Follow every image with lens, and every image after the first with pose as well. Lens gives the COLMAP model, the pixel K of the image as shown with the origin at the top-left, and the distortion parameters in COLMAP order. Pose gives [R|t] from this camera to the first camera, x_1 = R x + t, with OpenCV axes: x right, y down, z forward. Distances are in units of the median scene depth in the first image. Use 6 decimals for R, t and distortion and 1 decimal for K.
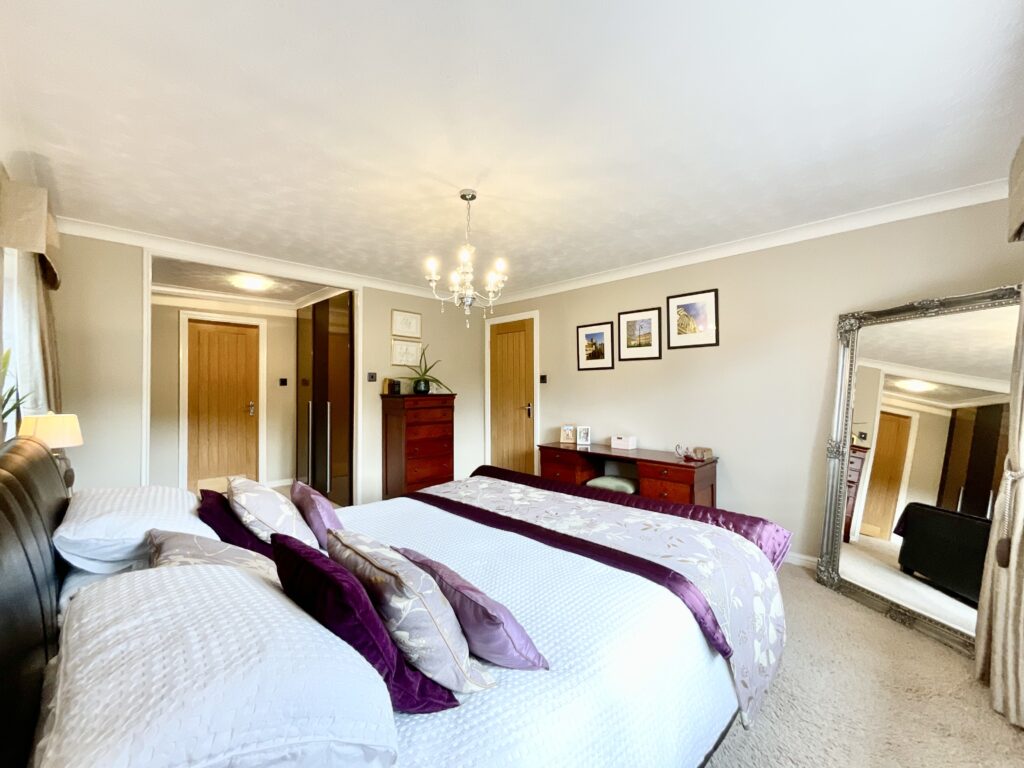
lens RADIAL K [[416.7, 0, 505.5], [0, 416.7, 384.4], [0, 0, 1]] dist [-0.002219, -0.000251]
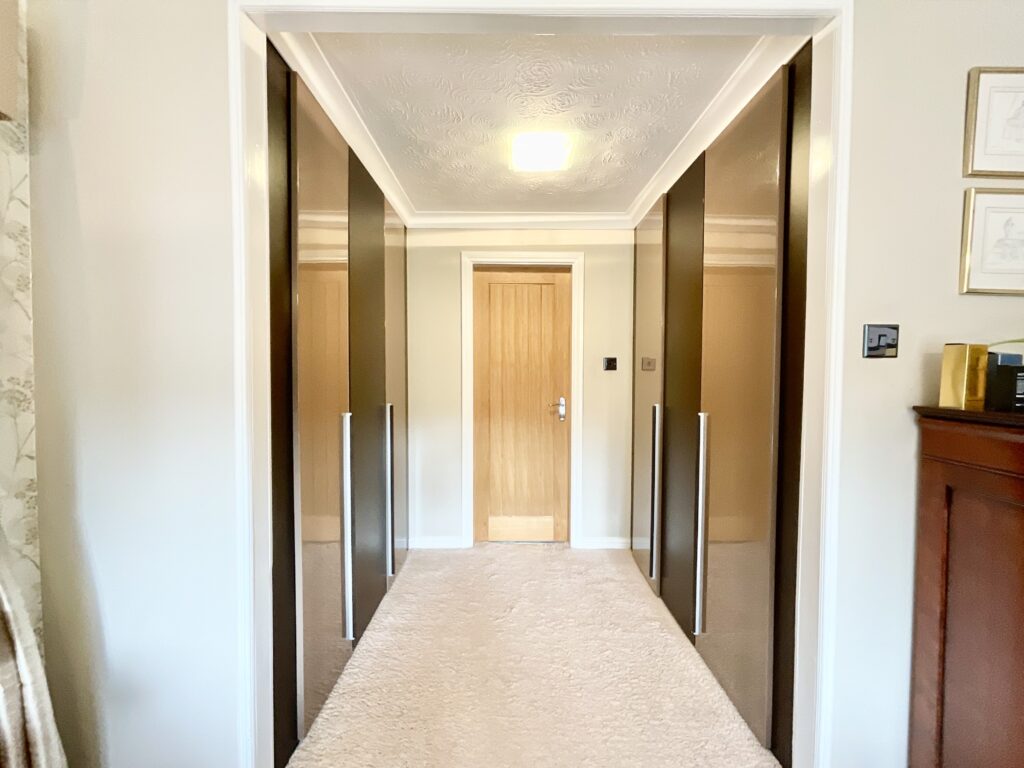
lens RADIAL K [[416.7, 0, 508.8], [0, 416.7, 384.0], [0, 0, 1]] dist [-0.002219, -0.000251]
pose [[0.713264, 0.026343, -0.700400, -0.252789], [0.000634, 0.999269, 0.038229, -0.000557], [0.700895, -0.027712, 0.712726, 0.533468]]
